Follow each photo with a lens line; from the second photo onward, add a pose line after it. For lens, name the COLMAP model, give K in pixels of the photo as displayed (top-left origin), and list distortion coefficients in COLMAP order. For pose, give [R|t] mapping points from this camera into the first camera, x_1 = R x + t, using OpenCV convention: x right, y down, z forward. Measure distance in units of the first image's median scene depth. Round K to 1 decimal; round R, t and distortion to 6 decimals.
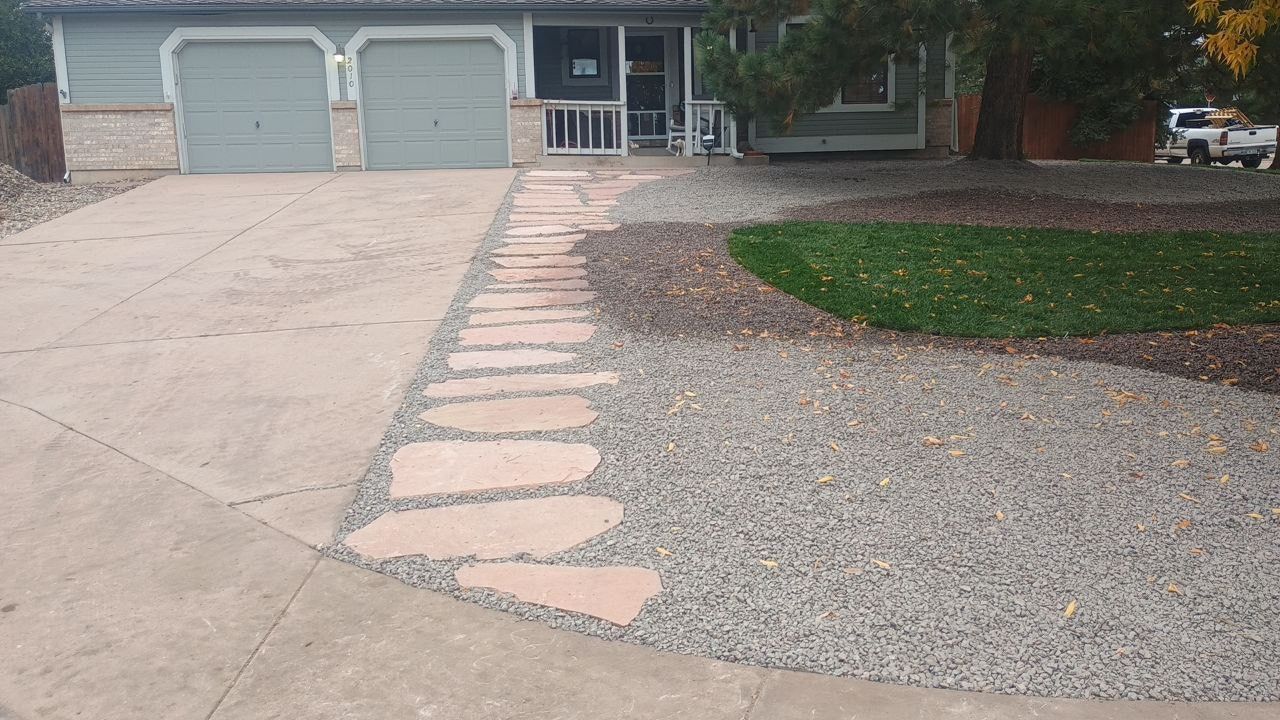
lens RADIAL K [[1088.2, 0, 648.3], [0, 1088.2, 352.7], [0, 0, 1]] dist [0.049005, -0.016103]
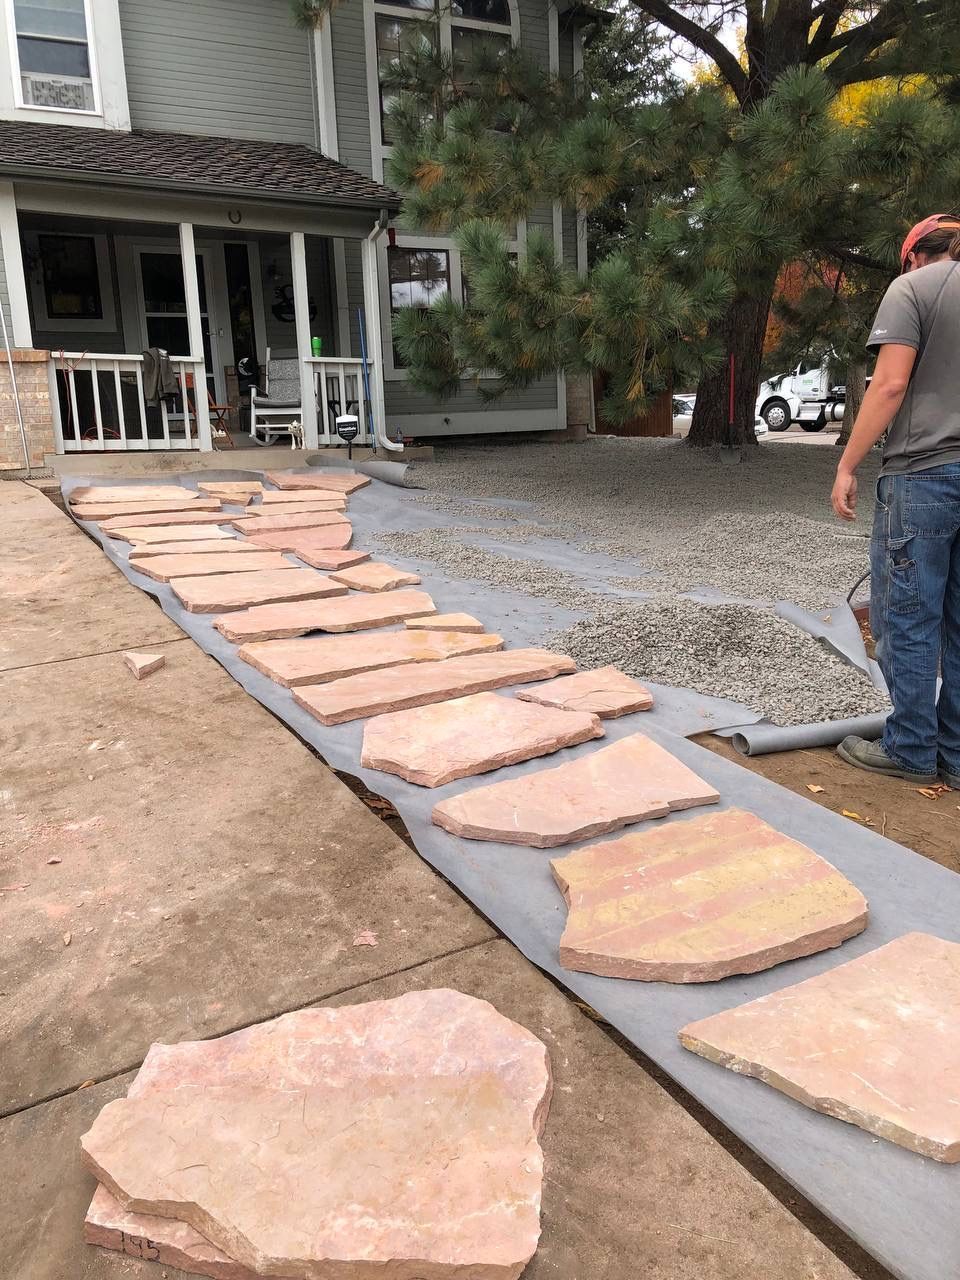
lens RADIAL K [[1055.7, 0, 485.2], [0, 1055.7, 625.8], [0, 0, 1]] dist [0.034551, -0.014629]
pose [[0.897084, -0.094689, 0.431595, -0.144839], [0.088836, 0.995474, 0.033752, -0.096904], [-0.432837, 0.008063, 0.901436, 0.442155]]
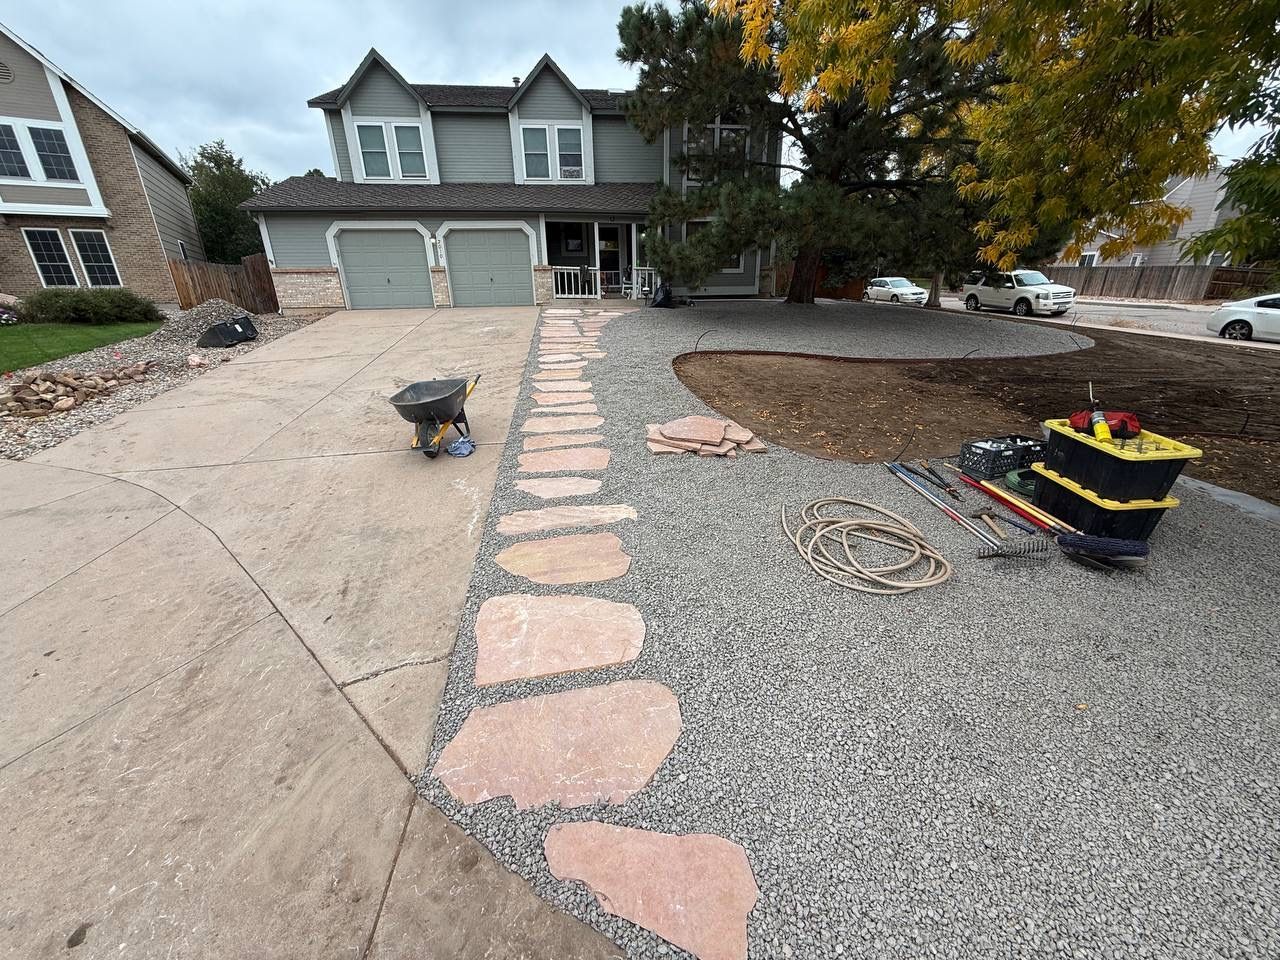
lens RADIAL K [[508.6, 0, 635.0], [0, 508.6, 478.2], [0, 0, 1]] dist [-0.000977, 0.000337]
pose [[0.997645, -0.018162, 0.066148, -0.024361], [0.005533, 0.982477, 0.186300, -0.047783], [-0.068372, -0.185495, 0.980264, 0.122625]]
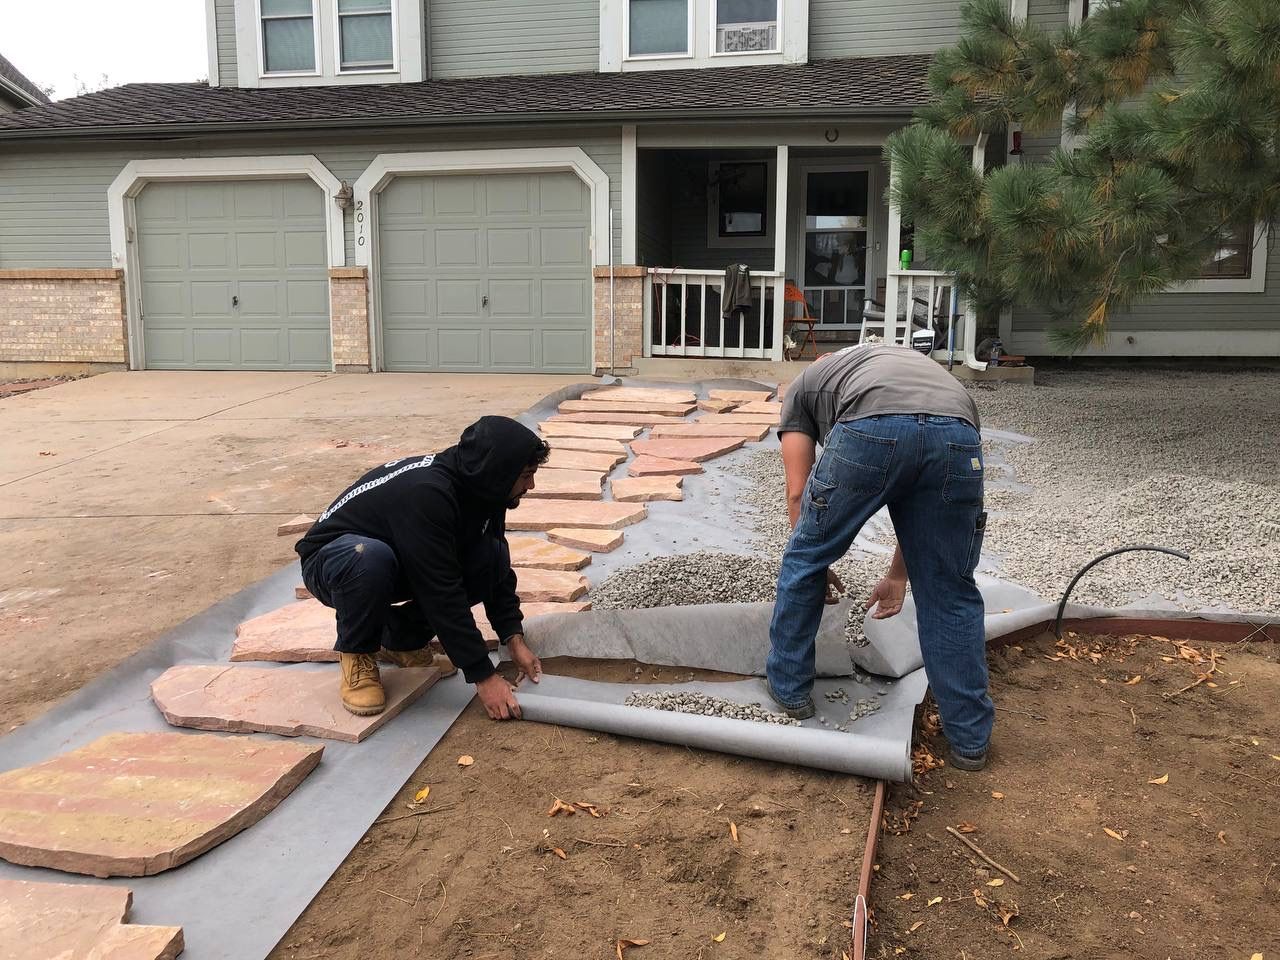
lens RADIAL K [[1055.7, 0, 620.4], [0, 1055.7, 478.9], [0, 0, 1]] dist [0.034551, -0.014629]
pose [[0.968691, 0.057588, -0.241497, 0.040089], [-0.065552, 0.997534, -0.025067, -0.098328], [0.239458, 0.040113, 0.970078, 0.429067]]
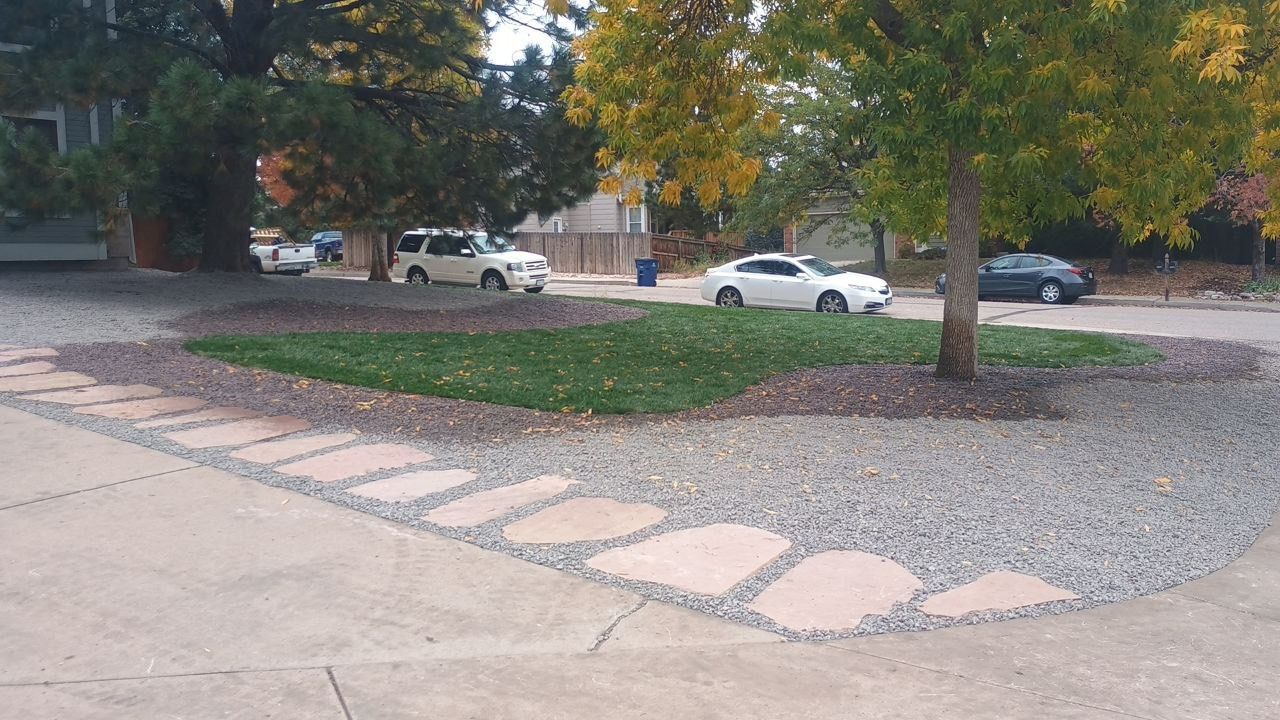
lens RADIAL K [[1088.2, 0, 648.3], [0, 1088.2, 352.7], [0, 0, 1]] dist [0.049005, -0.016103]
pose [[0.593416, -0.057061, 0.802871, -0.271953], [0.138037, 0.989921, -0.031670, -0.017473], [-0.792971, 0.129619, 0.595312, 0.103636]]
